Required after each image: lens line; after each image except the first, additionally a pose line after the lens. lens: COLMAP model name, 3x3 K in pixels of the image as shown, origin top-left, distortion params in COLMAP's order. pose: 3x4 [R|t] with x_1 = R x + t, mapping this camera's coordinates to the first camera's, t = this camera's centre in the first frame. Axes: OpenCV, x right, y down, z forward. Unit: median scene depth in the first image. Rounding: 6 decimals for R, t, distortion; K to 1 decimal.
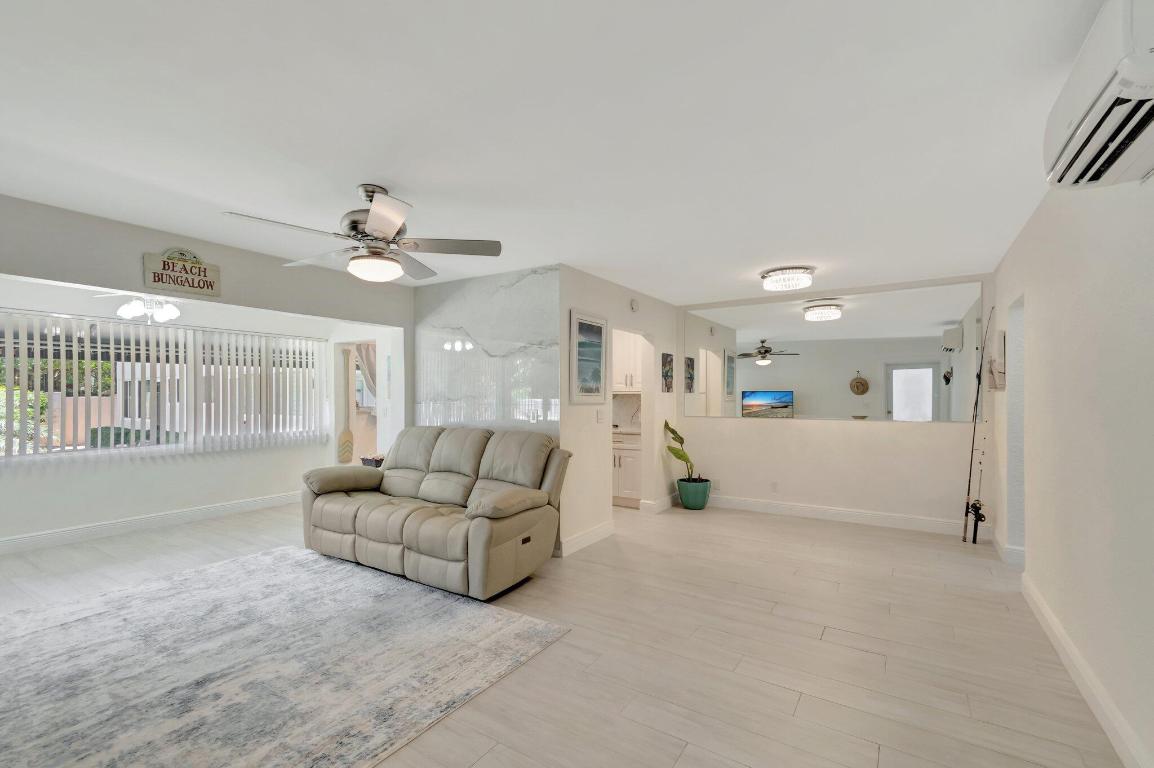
lens RADIAL K [[501.7, 0, 571.5], [0, 501.7, 395.4], [0, 0, 1]] dist [0.026335, -0.000438]
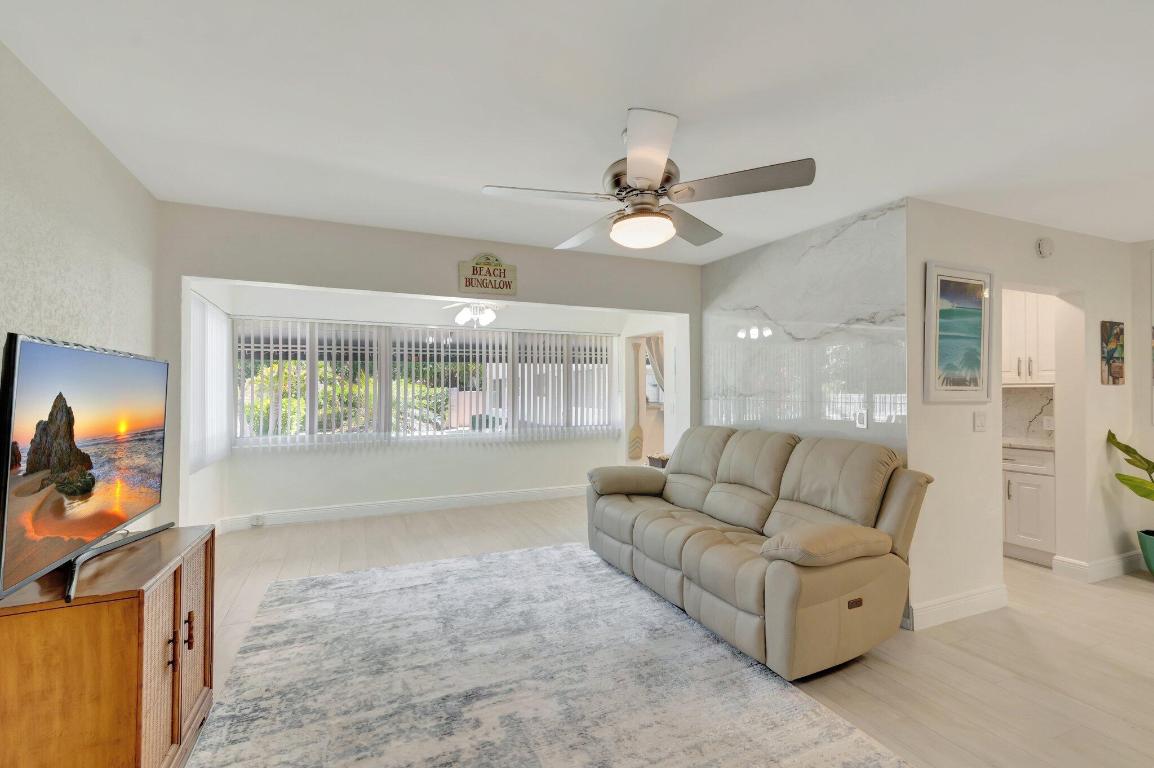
lens RADIAL K [[501.7, 0, 578.7], [0, 501.7, 390.3], [0, 0, 1]] dist [0.026335, -0.000438]
pose [[0.845731, -0.000835, -0.533609, -0.032947], [0.001071, 0.999999, 0.000133, -0.000320], [0.533609, -0.000684, 0.845731, 0.183454]]
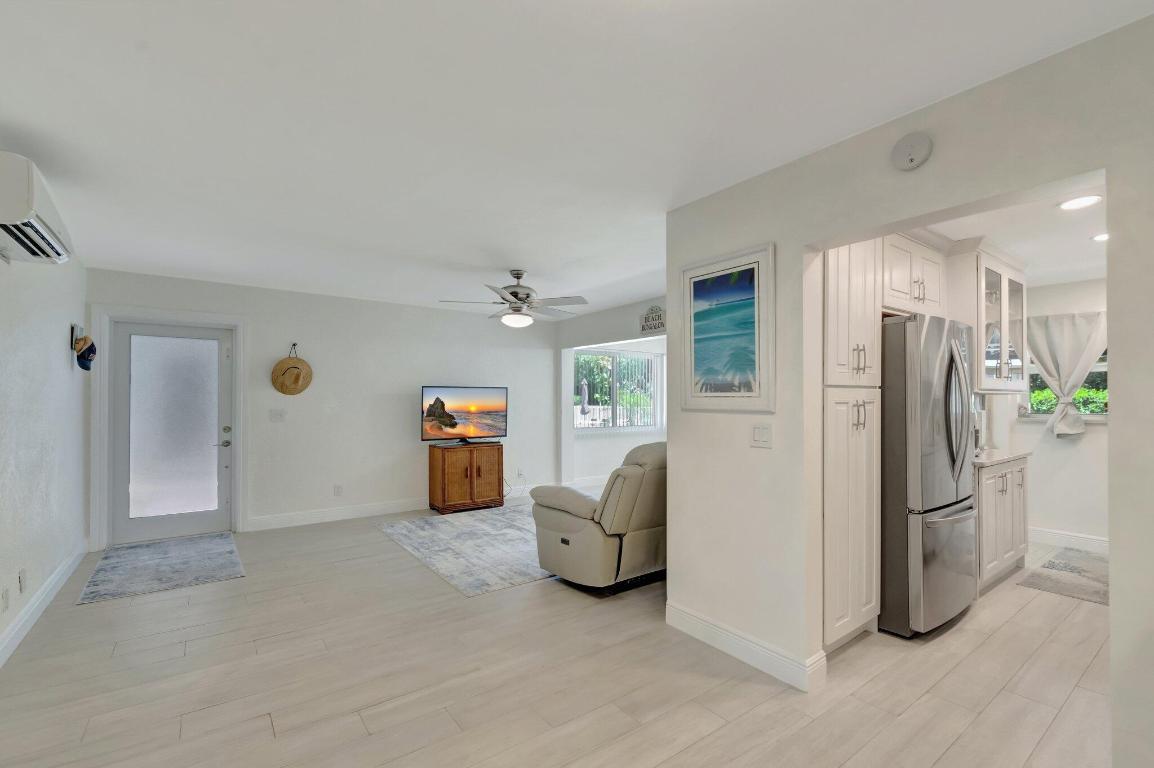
lens RADIAL K [[501.7, 0, 558.2], [0, 501.7, 406.2], [0, 0, 1]] dist [0.026335, -0.000438]
pose [[-0.348869, 0.010715, -0.937110, 0.707410], [-0.003102, 0.999916, 0.012588, 0.004953], [0.937166, 0.007298, -0.348807, 1.110435]]
